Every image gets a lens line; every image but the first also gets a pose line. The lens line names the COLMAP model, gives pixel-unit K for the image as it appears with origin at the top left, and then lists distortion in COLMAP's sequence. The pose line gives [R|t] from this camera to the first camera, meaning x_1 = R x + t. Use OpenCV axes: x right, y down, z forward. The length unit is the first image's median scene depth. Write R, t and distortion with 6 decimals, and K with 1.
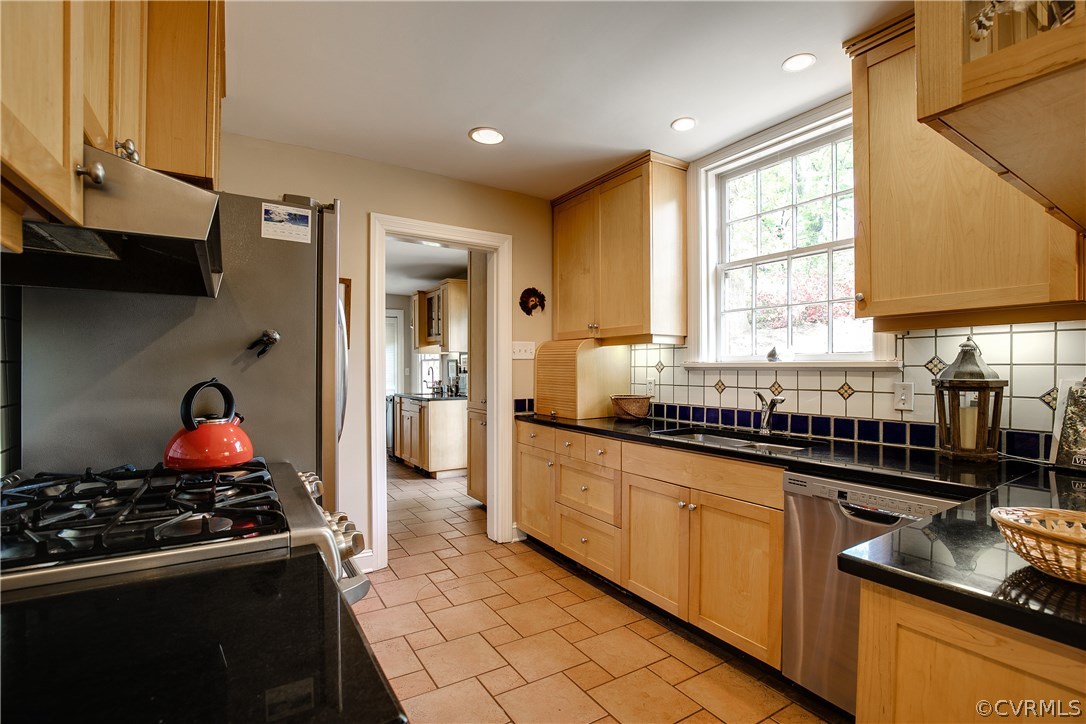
lens RADIAL K [[505.1, 0, 549.2], [0, 505.1, 374.3], [0, 0, 1]] dist [-0.031462, 0.002775]
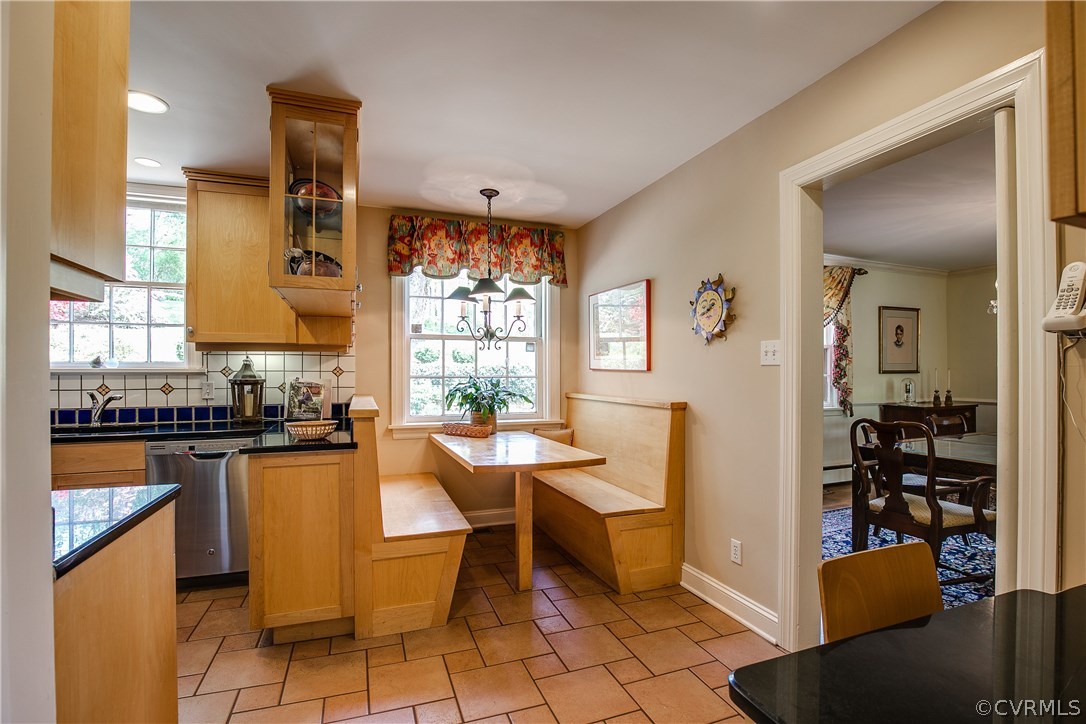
lens RADIAL K [[505.1, 0, 545.3], [0, 505.1, 370.7], [0, 0, 1]] dist [-0.031462, 0.002775]
pose [[0.224671, 0.001577, 0.974433, -0.626482], [0.013584, 0.999896, -0.004751, 0.002753], [-0.974340, 0.014304, 0.224627, -0.439383]]
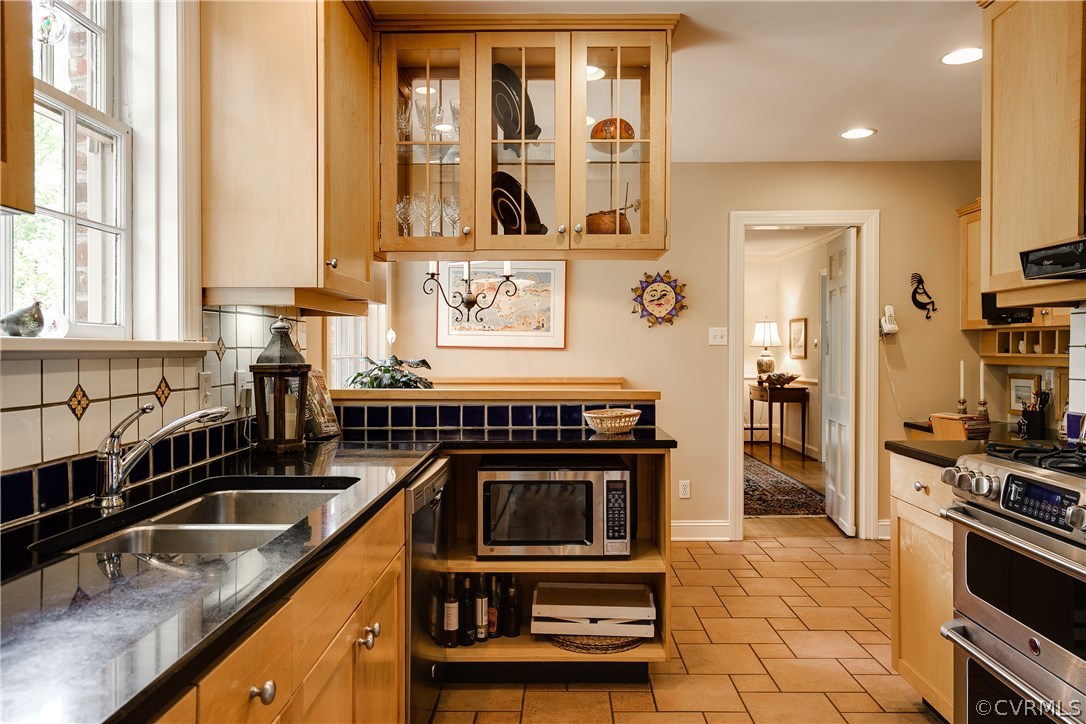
lens RADIAL K [[763.0, 0, 540.0], [0, 763.0, 357.4], [0, 0, 1]] dist [0.005462, 0.010288]
pose [[-0.836432, -0.005748, 0.548040, -0.273075], [0.006880, 0.999756, 0.020986, -0.023059], [-0.548027, 0.021324, -0.836189, 1.564448]]
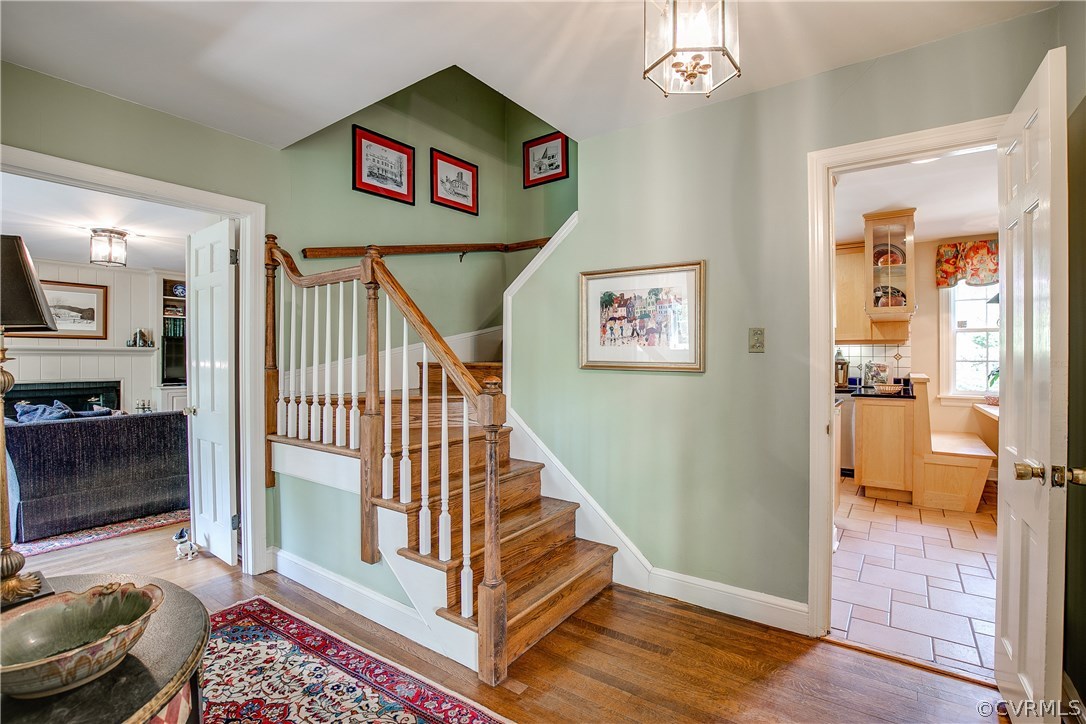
lens RADIAL K [[505.1, 0, 560.4], [0, 505.1, 358.0], [0, 0, 1]] dist [-0.031462, 0.002775]
pose [[0.926764, -0.001029, 0.375643, -1.707208], [0.006528, 0.999889, -0.013369, 0.017243], [-0.375588, 0.014842, 0.926668, -1.098396]]
